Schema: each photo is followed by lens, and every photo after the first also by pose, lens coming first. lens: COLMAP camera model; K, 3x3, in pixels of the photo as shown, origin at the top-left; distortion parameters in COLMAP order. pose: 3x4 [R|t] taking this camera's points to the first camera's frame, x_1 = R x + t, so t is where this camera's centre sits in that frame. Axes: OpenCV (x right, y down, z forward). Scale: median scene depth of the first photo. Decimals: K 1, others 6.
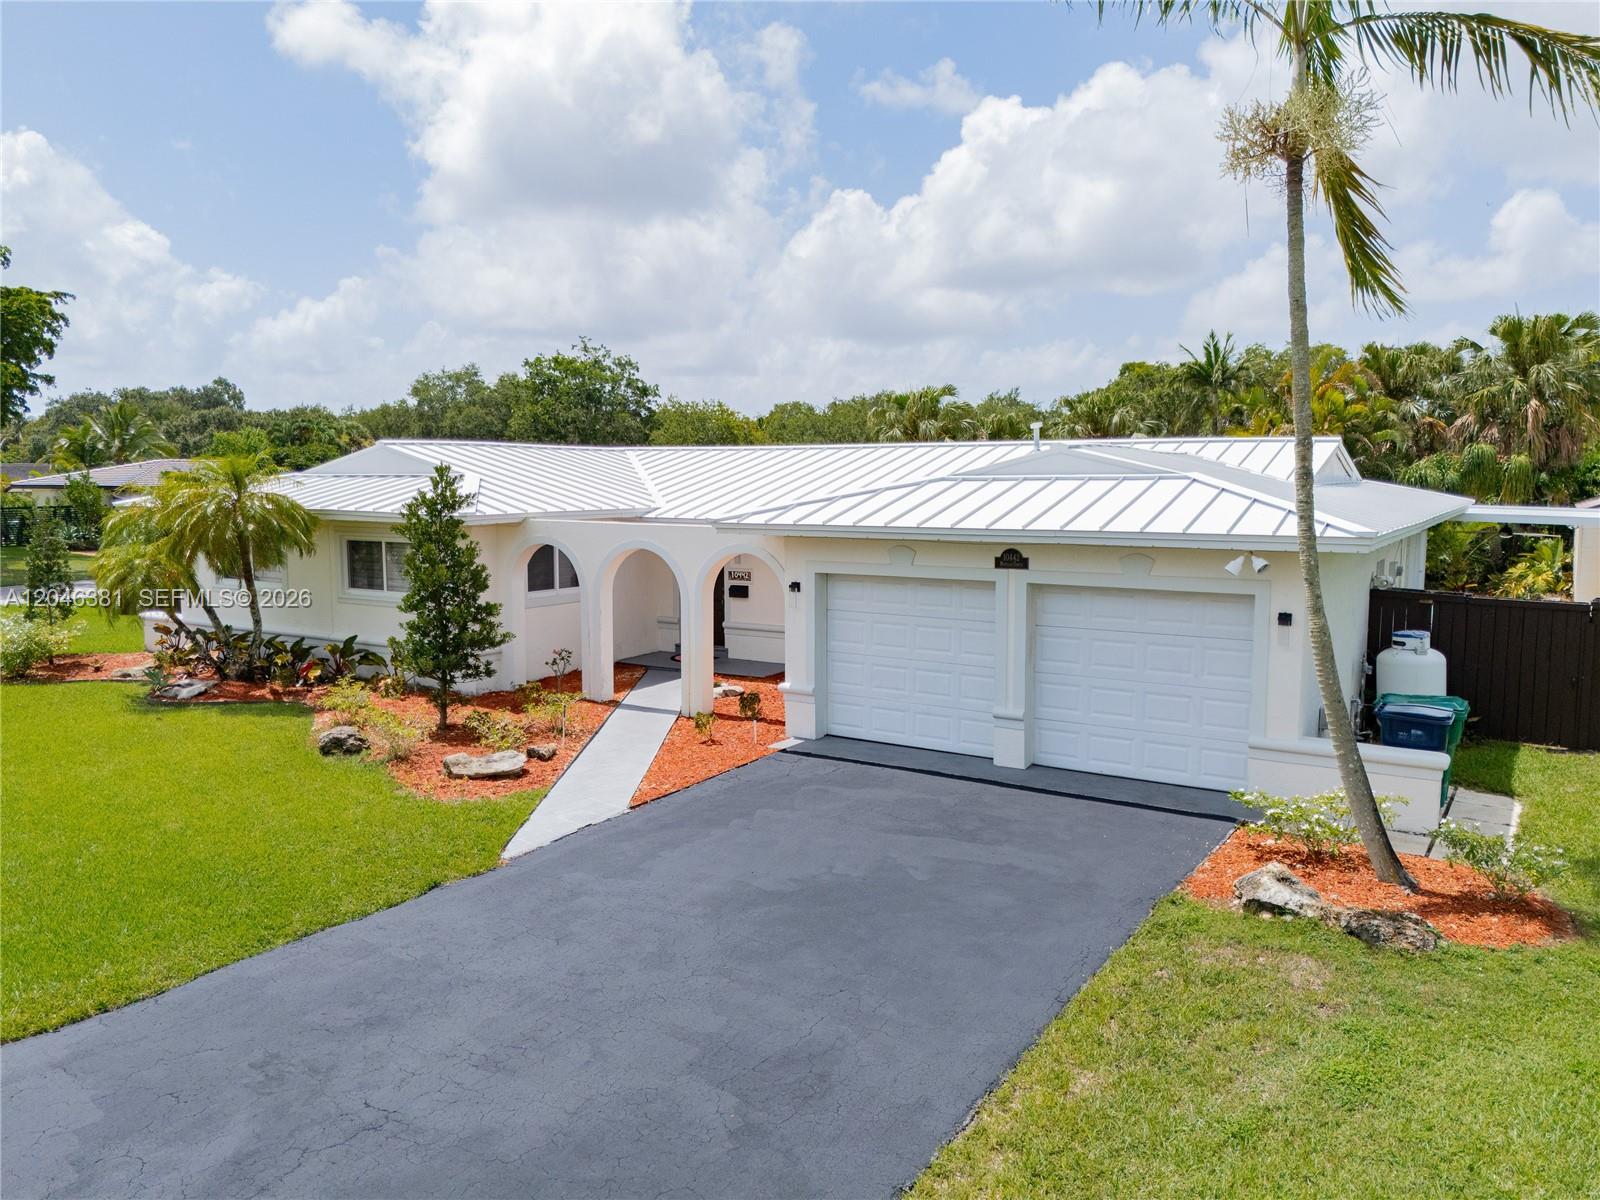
lens RADIAL K [[1144.2, 0, 800.5], [0, 1144.2, 599.6], [0, 0, 1]] dist [0.037175, -0.013568]
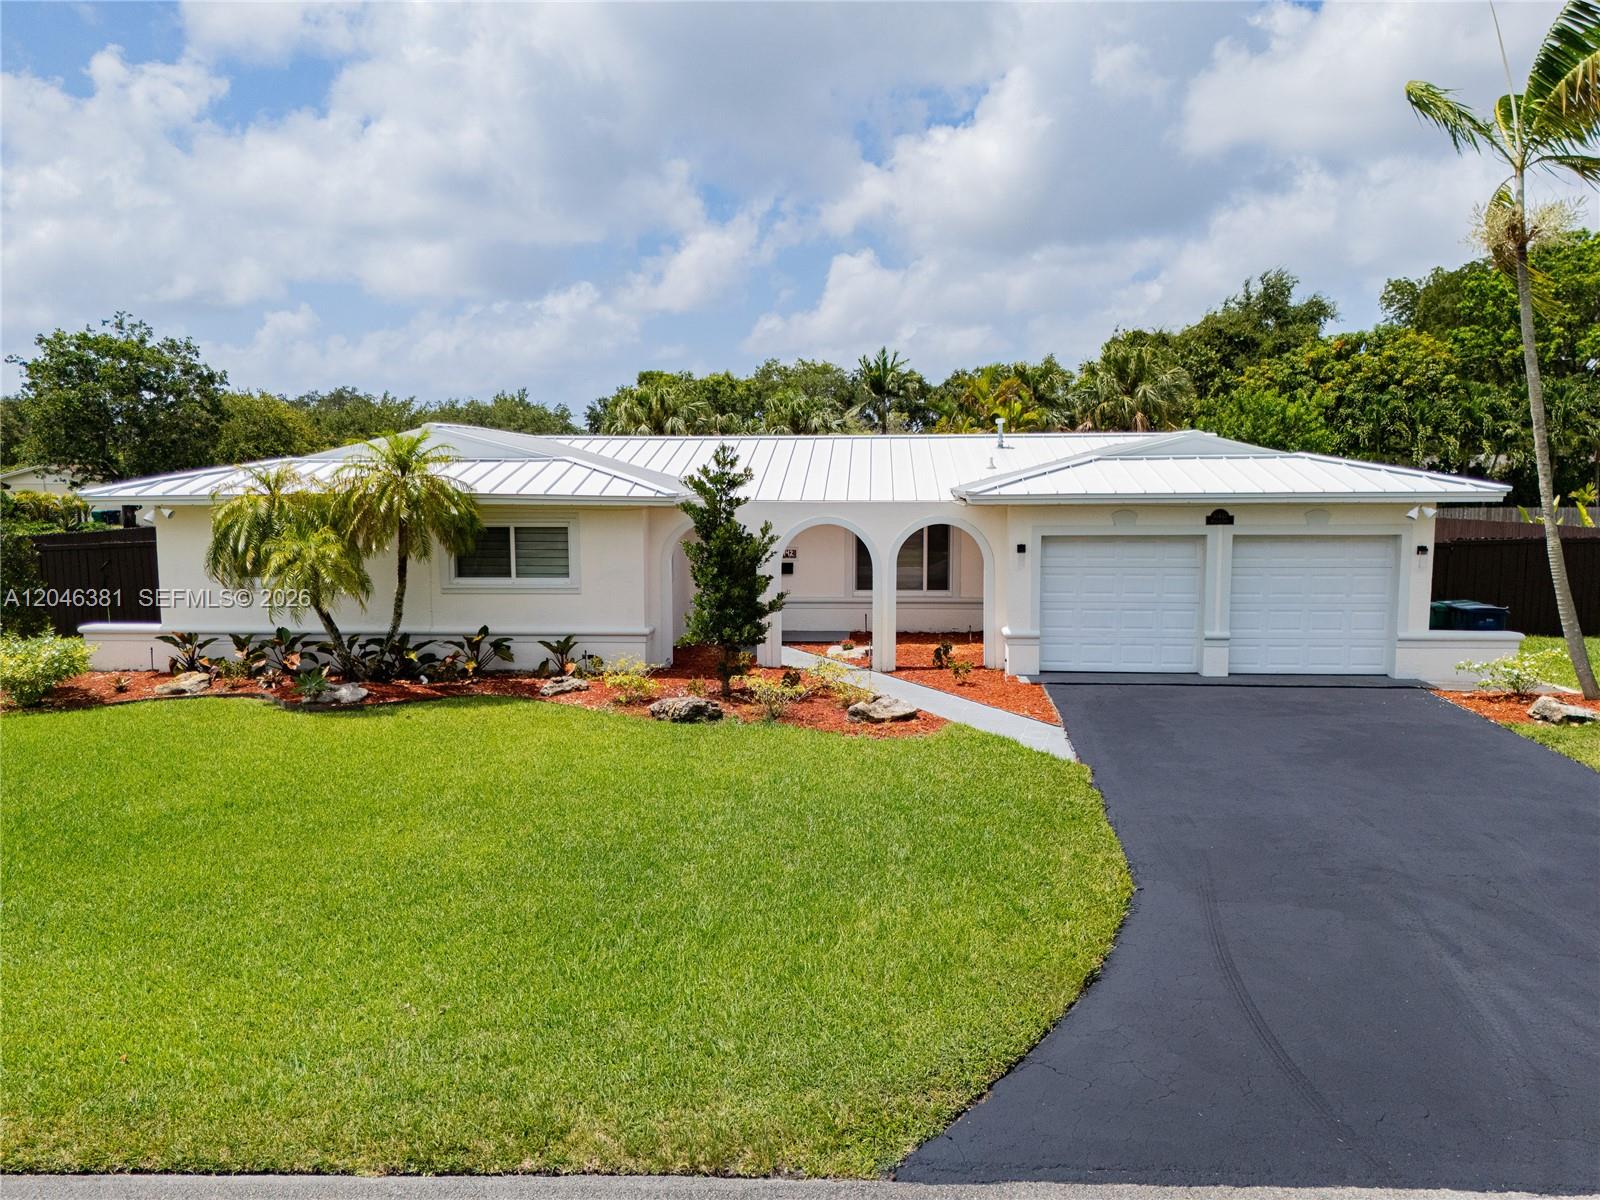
lens RADIAL K [[1144.2, 0, 800.4], [0, 1144.2, 600.6], [0, 0, 1]] dist [0.037175, -0.013568]
pose [[0.890068, -0.052034, 0.452847, -0.782579], [0.053194, 0.998532, 0.010184, 0.019601], [-0.452713, 0.015024, 0.891530, 0.036903]]
